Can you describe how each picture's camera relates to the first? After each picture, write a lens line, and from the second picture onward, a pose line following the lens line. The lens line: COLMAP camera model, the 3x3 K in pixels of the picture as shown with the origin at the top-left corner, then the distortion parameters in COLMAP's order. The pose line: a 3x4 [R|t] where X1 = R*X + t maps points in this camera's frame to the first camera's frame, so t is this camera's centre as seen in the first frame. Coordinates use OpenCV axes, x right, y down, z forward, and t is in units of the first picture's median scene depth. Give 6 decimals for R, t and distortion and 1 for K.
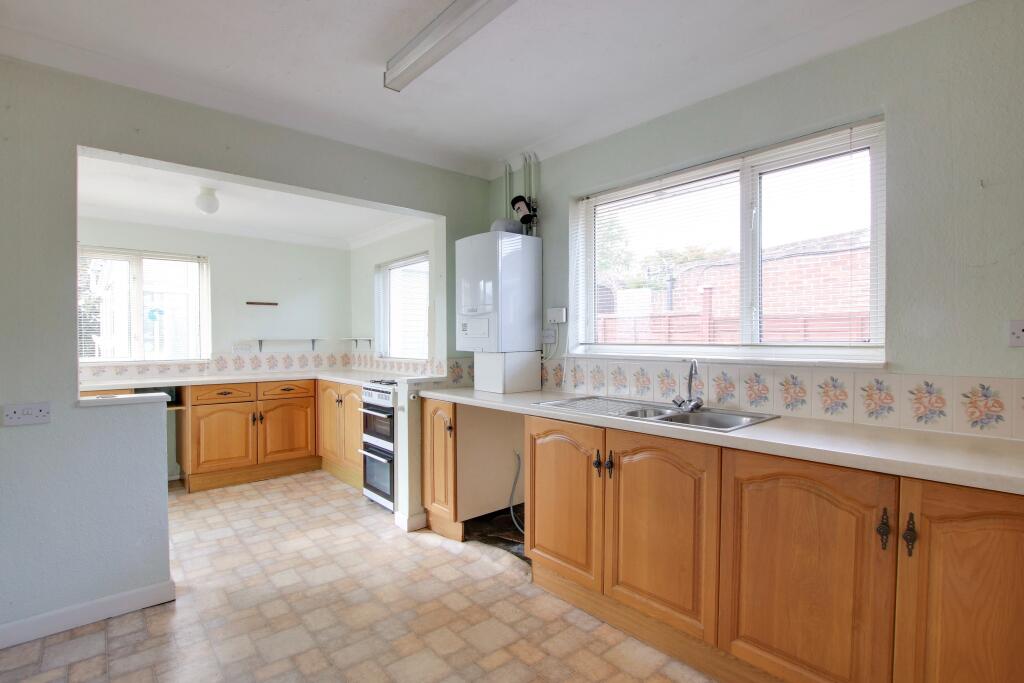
lens RADIAL K [[500.2, 0, 513.6], [0, 500.2, 345.0], [0, 0, 1]] dist [-0.025116, -0.000278]
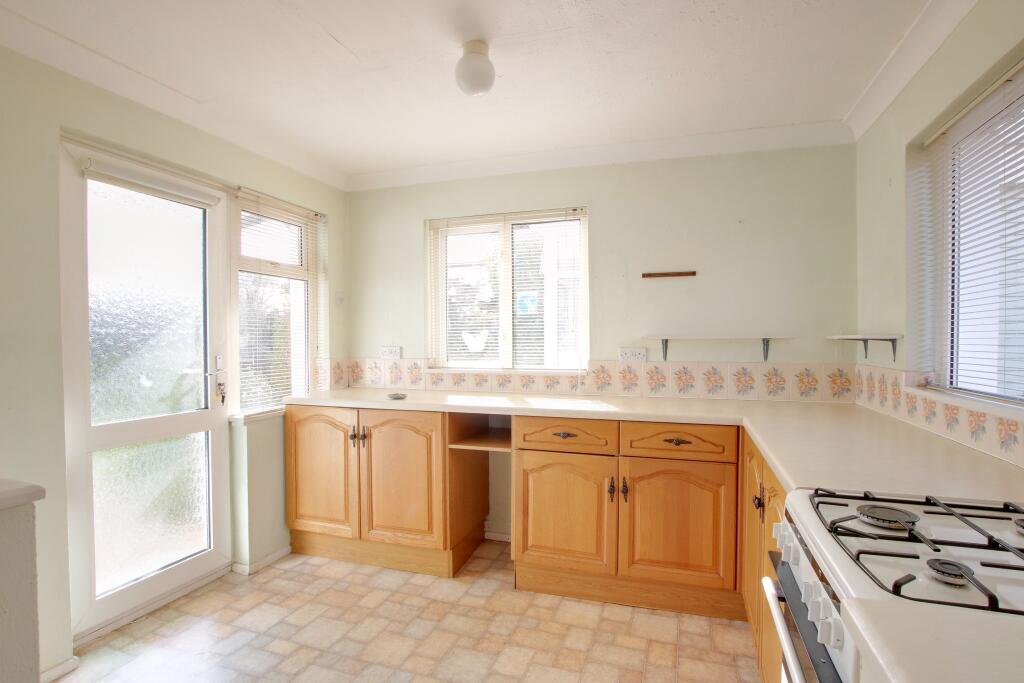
lens RADIAL K [[500.2, 0, 514.8], [0, 500.2, 349.3], [0, 0, 1]] dist [-0.025116, -0.000278]
pose [[0.506789, 0.019500, -0.861849, -0.115315], [-0.007563, 0.999806, 0.018175, -0.008412], [0.862037, -0.002693, 0.506838, 0.611093]]
